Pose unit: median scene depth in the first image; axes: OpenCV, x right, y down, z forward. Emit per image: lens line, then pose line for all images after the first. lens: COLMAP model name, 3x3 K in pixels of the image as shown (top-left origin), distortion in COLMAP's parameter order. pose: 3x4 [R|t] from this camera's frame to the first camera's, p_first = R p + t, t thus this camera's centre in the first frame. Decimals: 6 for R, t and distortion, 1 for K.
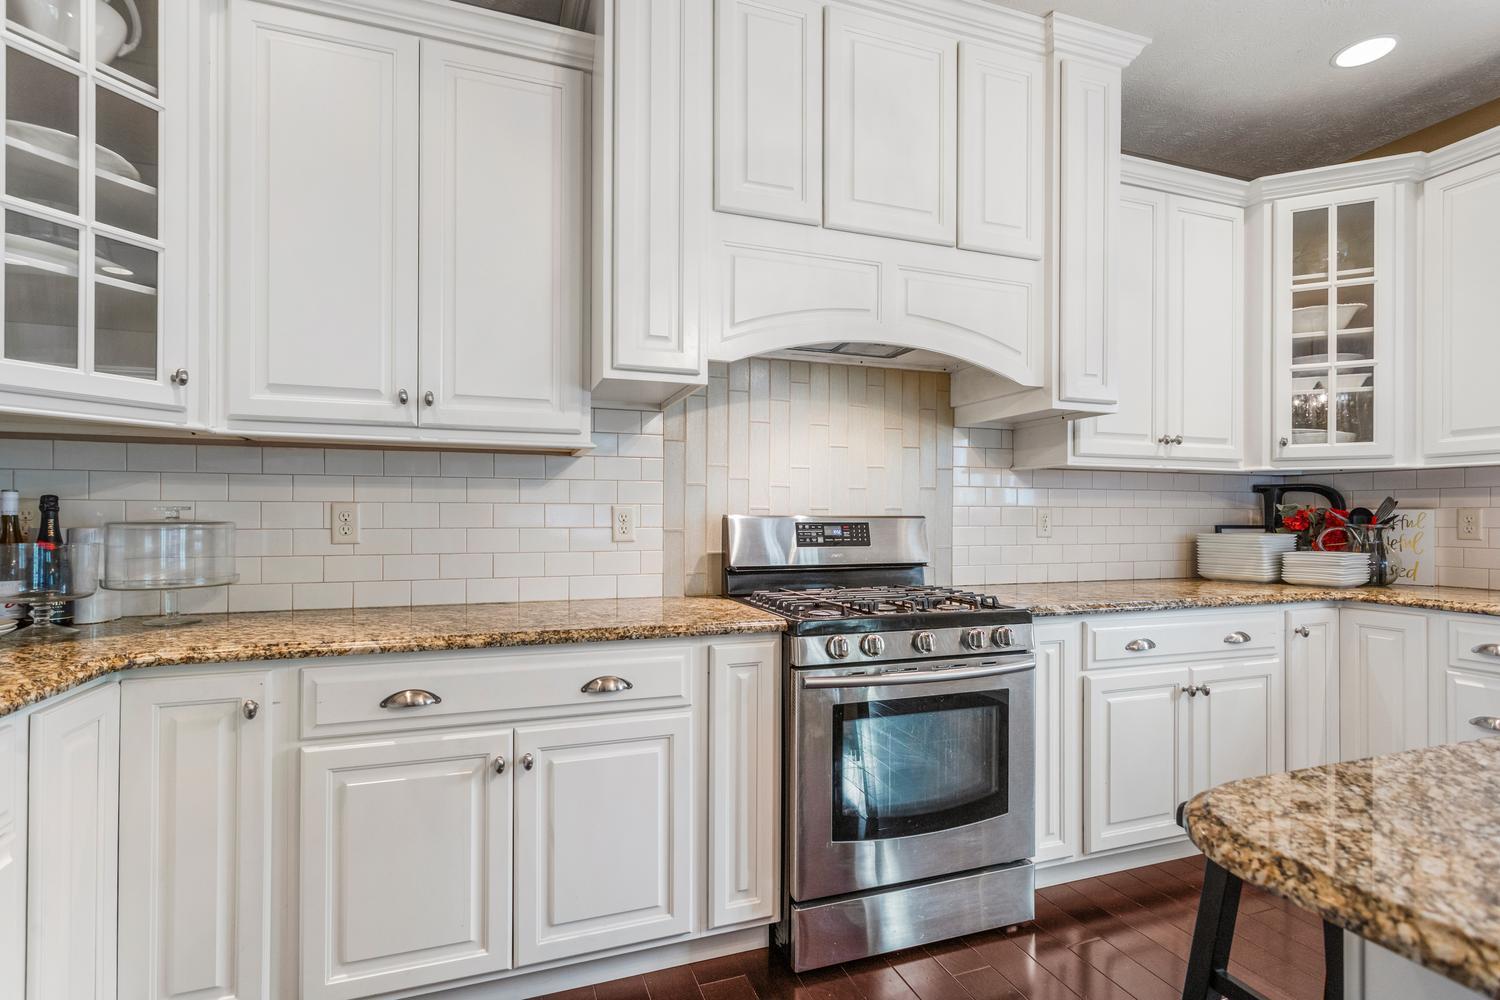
lens RADIAL K [[729.3, 0, 750.4], [0, 729.3, 516.9], [0, 0, 1]] dist [-0.000103, 0.000142]
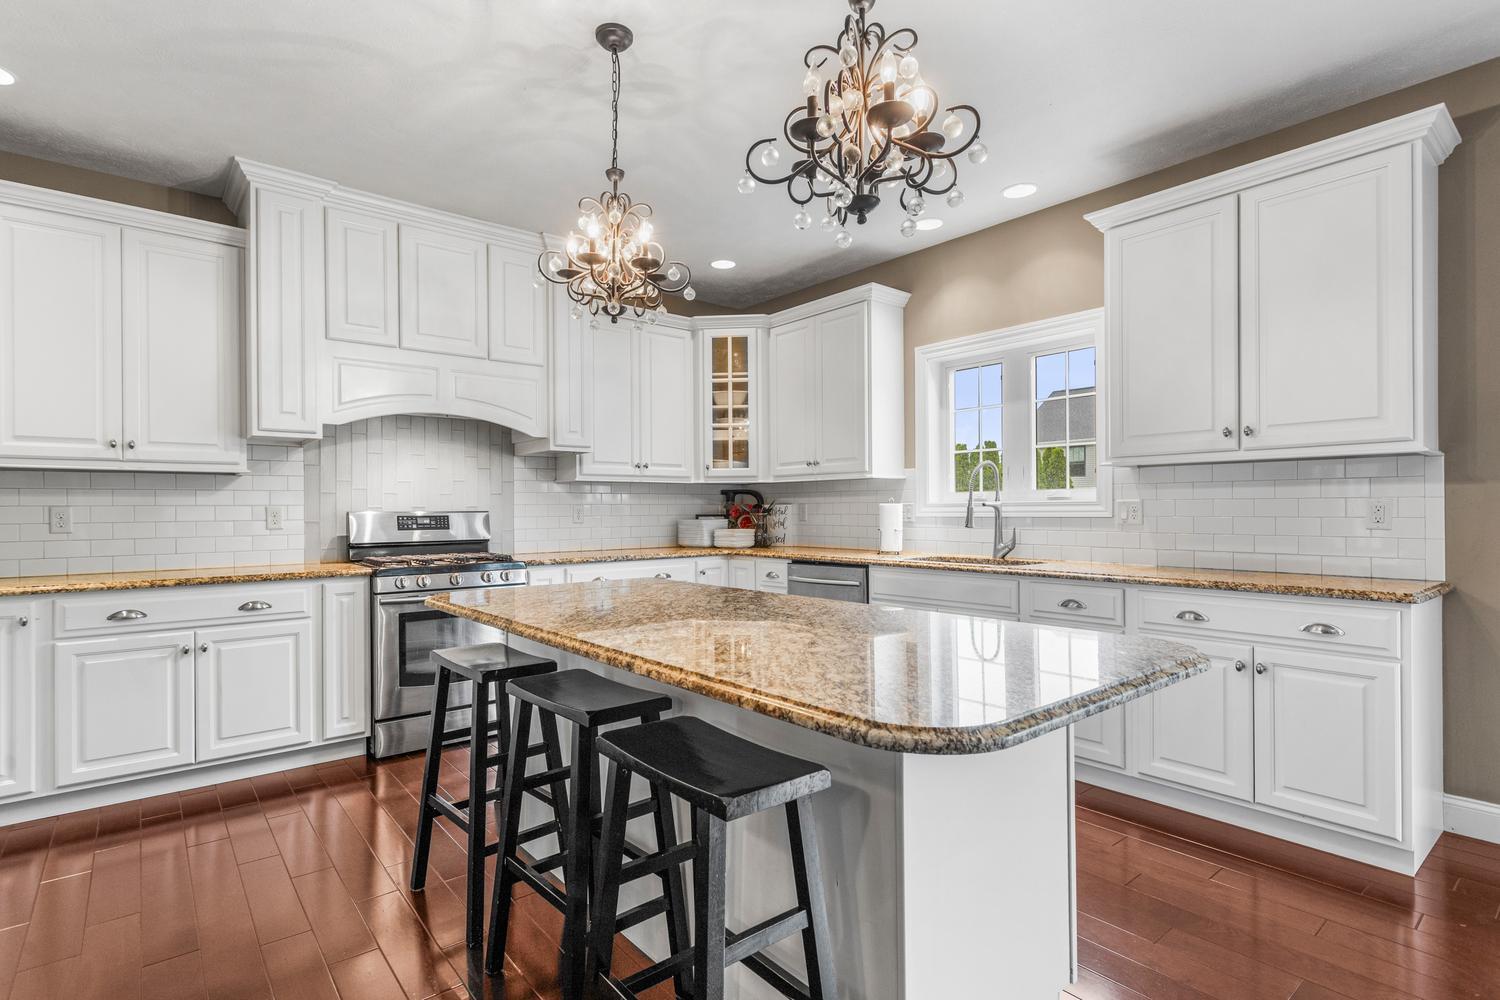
lens RADIAL K [[750.9, 0, 743.6], [0, 750.9, 511.4], [0, 0, 1]] dist [0.011497, 0.000856]
pose [[0.947206, -0.010381, 0.320458, 0.295046], [0.009893, 0.999946, 0.003148, -0.000203], [-0.320474, 0.000189, 0.947257, -0.973917]]
